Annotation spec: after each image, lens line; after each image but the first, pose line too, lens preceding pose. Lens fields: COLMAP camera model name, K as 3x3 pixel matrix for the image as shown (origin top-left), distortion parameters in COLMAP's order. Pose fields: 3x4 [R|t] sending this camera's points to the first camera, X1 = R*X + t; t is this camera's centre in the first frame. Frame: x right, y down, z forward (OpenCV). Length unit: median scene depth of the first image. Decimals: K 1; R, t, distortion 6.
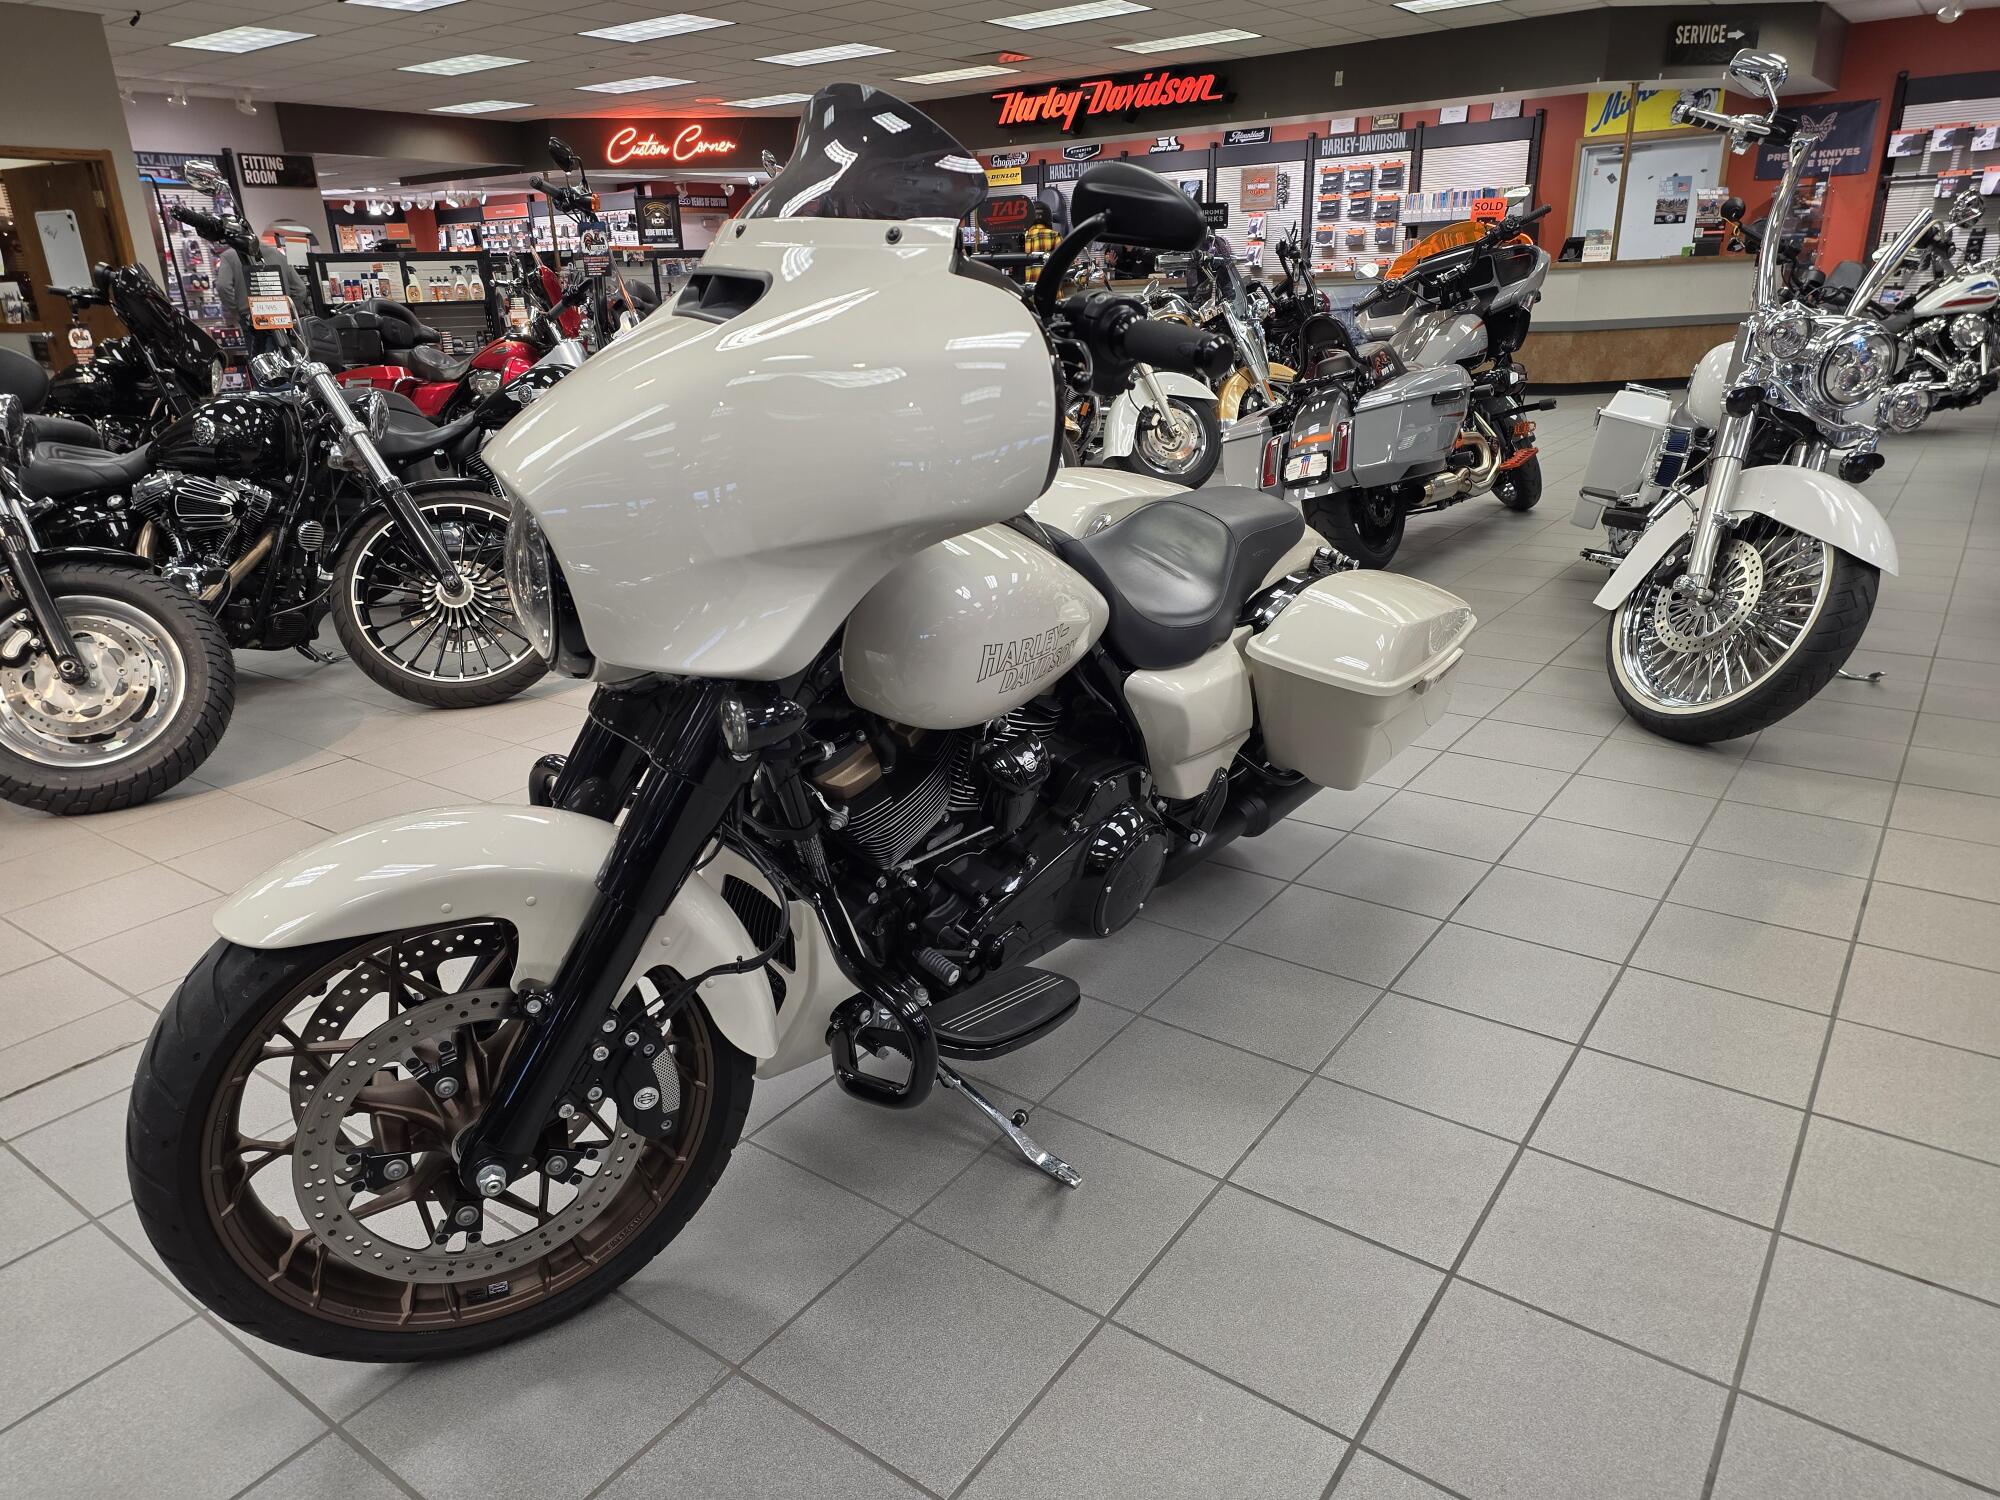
lens RADIAL K [[1316.2, 0, 994.9], [0, 1316.2, 739.4], [0, 0, 1]] dist [0.060446, -0.041248]
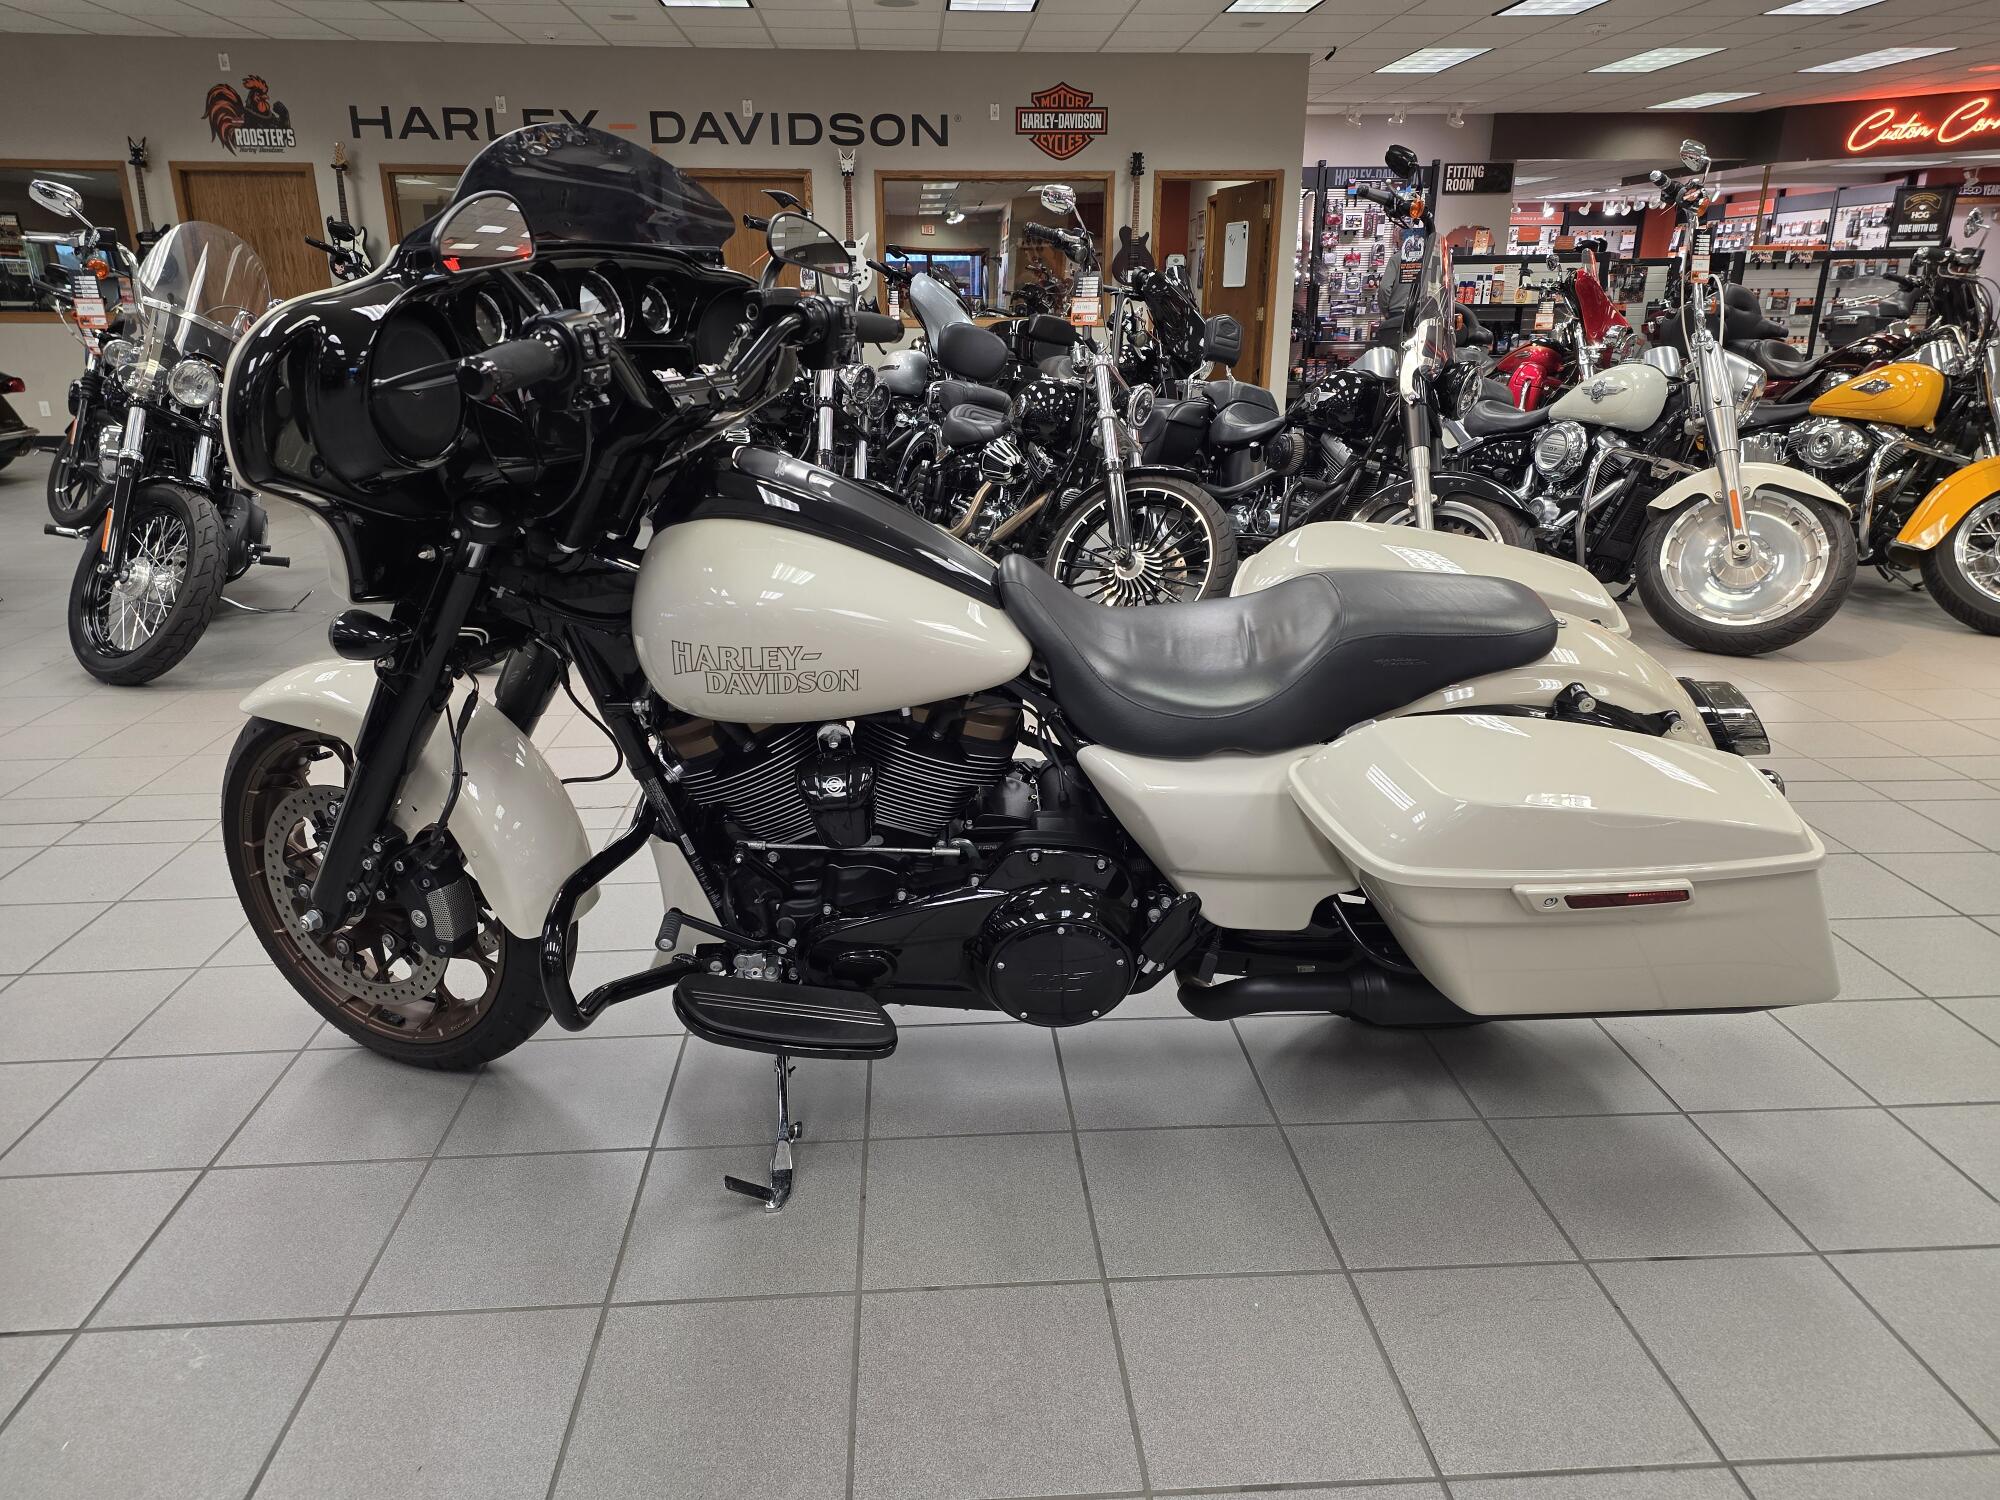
lens RADIAL K [[1316.2, 0, 994.9], [0, 1316.2, 739.4], [0, 0, 1]] dist [0.060446, -0.041248]
pose [[0.645026, 0.272015, -0.714107, 0.346856], [-0.271722, 0.955069, 0.118365, -0.071211], [0.714219, 0.117690, 0.689957, 0.170289]]
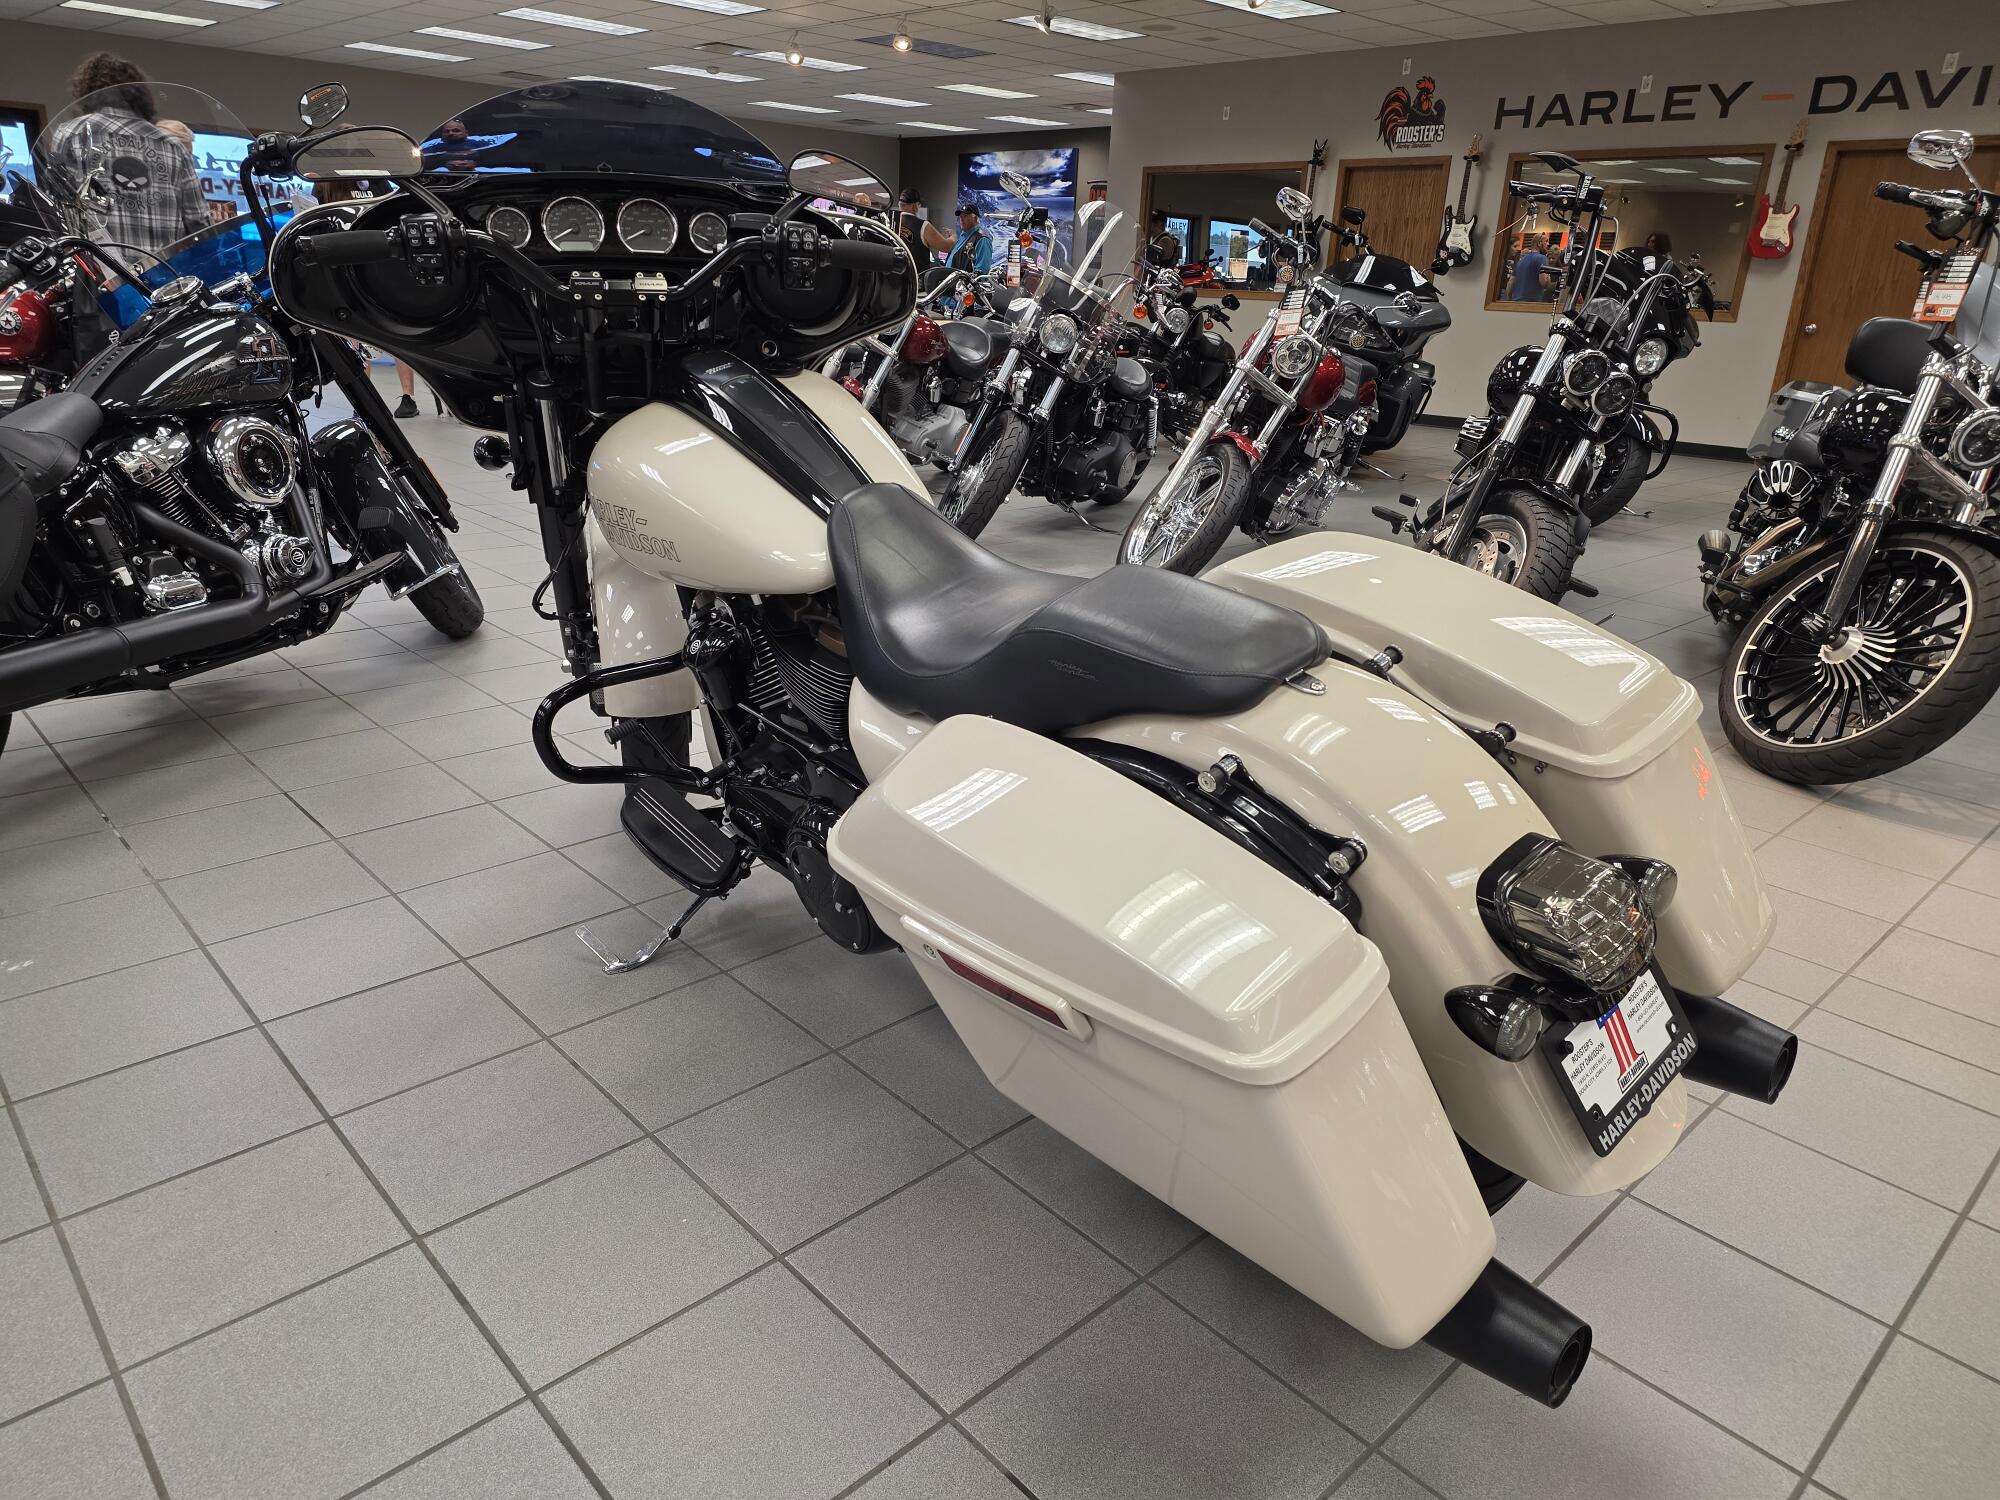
lens RADIAL K [[1316.2, 0, 994.9], [0, 1316.2, 739.4], [0, 0, 1]] dist [0.060446, -0.041248]
pose [[-0.180604, 0.352869, -0.918077, 0.457943], [-0.358337, 0.845666, 0.395529, -0.198206], [0.915957, 0.400415, -0.026285, 0.559206]]
